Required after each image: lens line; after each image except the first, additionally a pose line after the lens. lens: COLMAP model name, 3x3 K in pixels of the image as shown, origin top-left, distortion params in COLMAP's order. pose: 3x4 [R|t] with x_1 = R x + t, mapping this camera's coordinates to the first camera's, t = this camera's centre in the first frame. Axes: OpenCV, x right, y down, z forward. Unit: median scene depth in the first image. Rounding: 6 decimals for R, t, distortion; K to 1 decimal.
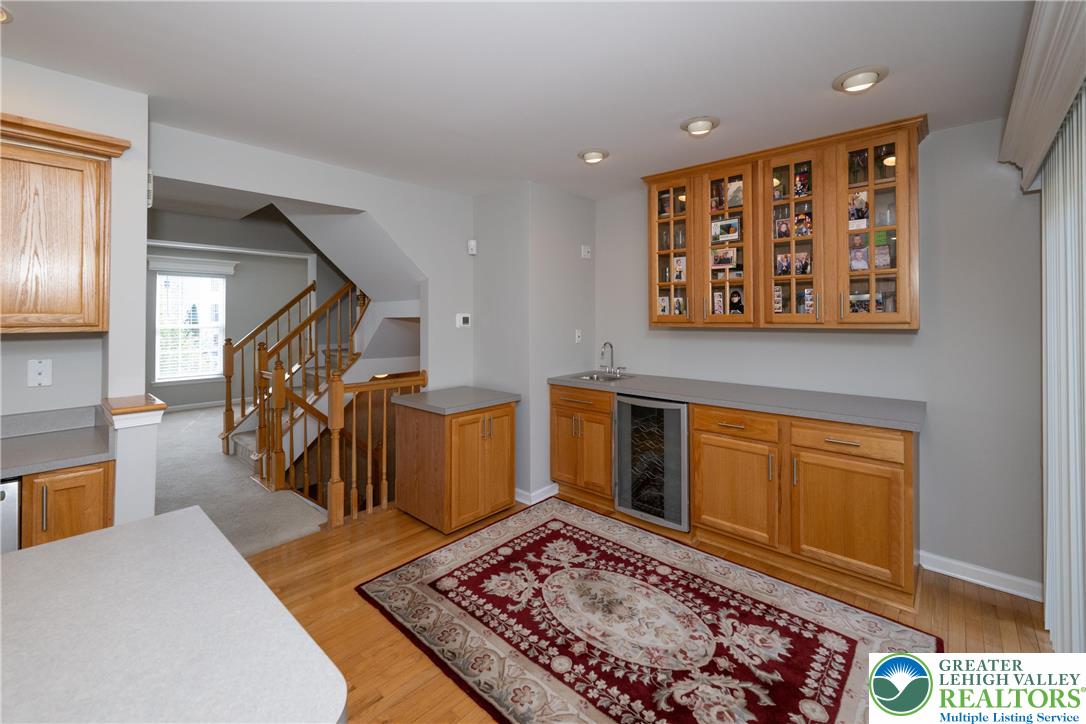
lens RADIAL K [[452.0, 0, 540.6], [0, 452.0, 310.1], [0, 0, 1]] dist [-0.000273, -0.000055]
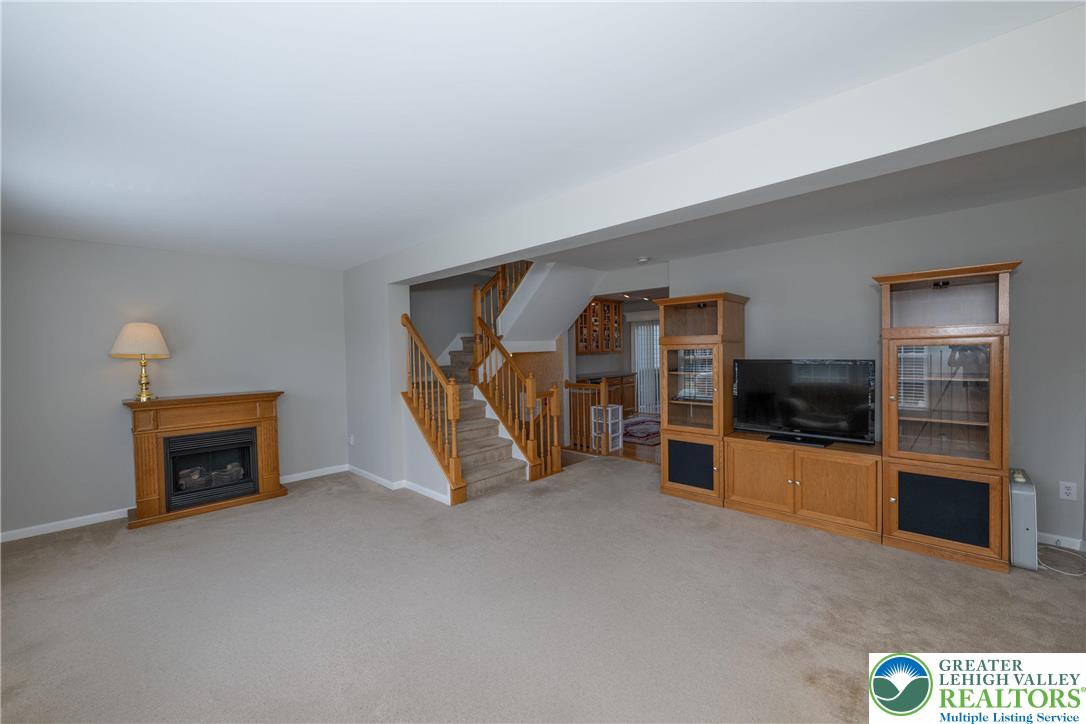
lens RADIAL K [[433.1, 0, 543.0], [0, 433.1, 362.0], [0, 0, 1]] dist [-0.000247, -0.000033]
pose [[0.022018, -0.030251, 0.999300, -2.778478], [0.006745, 0.999524, 0.030109, 0.007461], [-0.999735, 0.006077, 0.022211, 1.442761]]
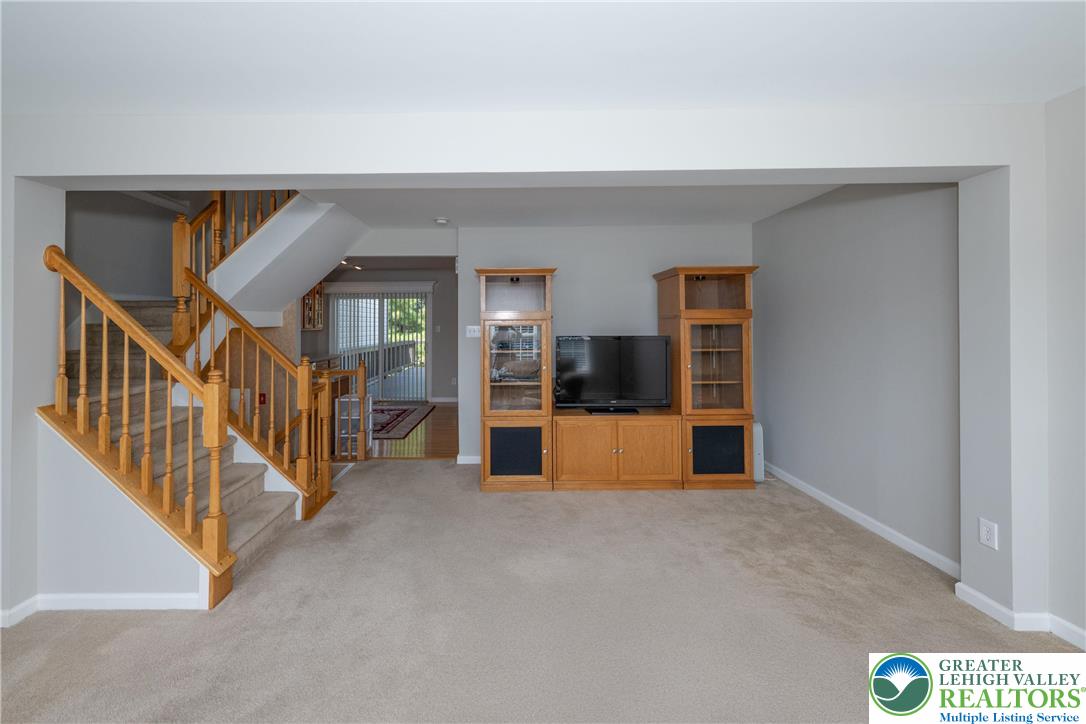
lens RADIAL K [[449.7, 0, 508.8], [0, 449.7, 317.0], [0, 0, 1]] dist [-0.001014, -0.000286]
pose [[-0.675502, 0.012356, 0.737255, -2.289374], [-0.006019, 0.999734, -0.022271, 0.017639], [-0.737334, -0.019482, -0.675248, 1.982646]]
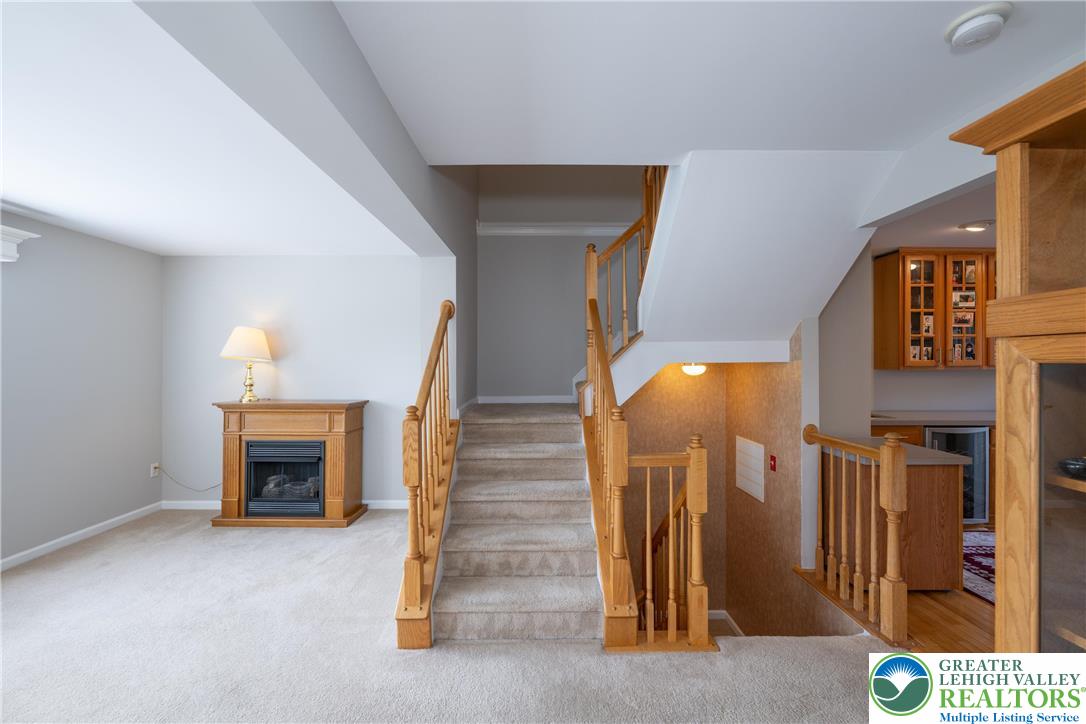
lens RADIAL K [[433.1, 0, 543.0], [0, 433.1, 362.0], [0, 0, 1]] dist [-0.000247, -0.000033]
pose [[0.732438, -0.000403, 0.680833, -1.609181], [-0.007126, 0.999941, 0.008257, 0.014904], [-0.680796, -0.010899, 0.732392, 1.015856]]
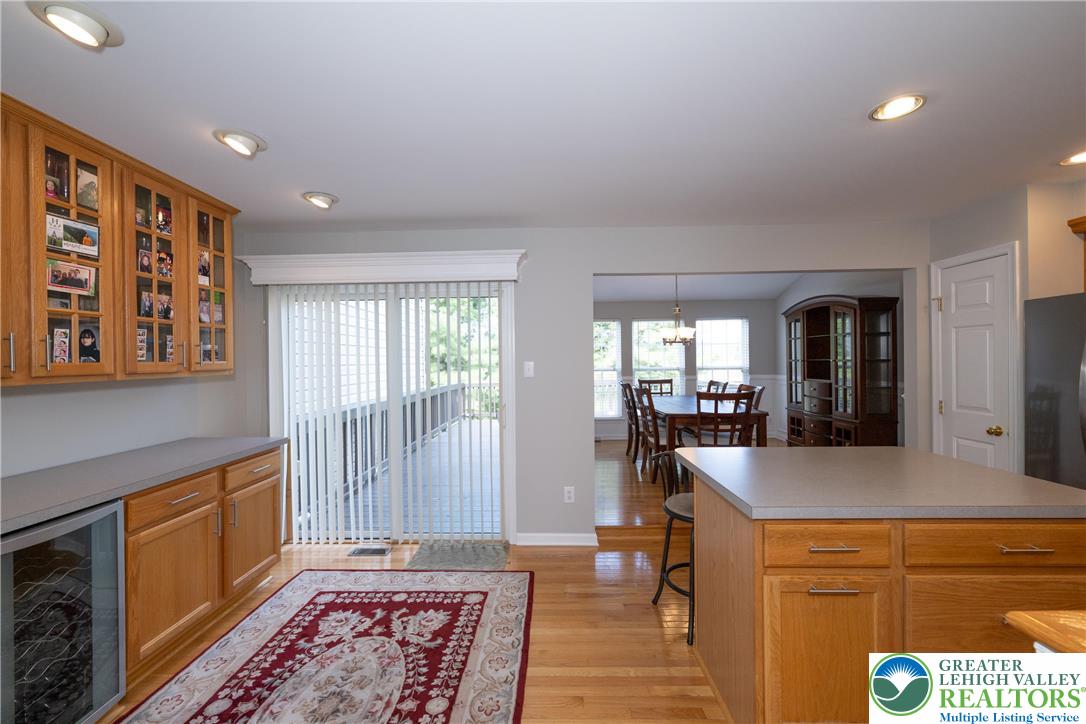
lens RADIAL K [[433.1, 0, 543.0], [0, 433.1, 362.0], [0, 0, 1]] dist [-0.000247, -0.000033]
pose [[-0.661401, 0.007801, 0.749992, -0.583698], [0.005410, 0.999970, -0.005630, 0.016660], [-0.750013, 0.000334, -0.661423, 1.014807]]
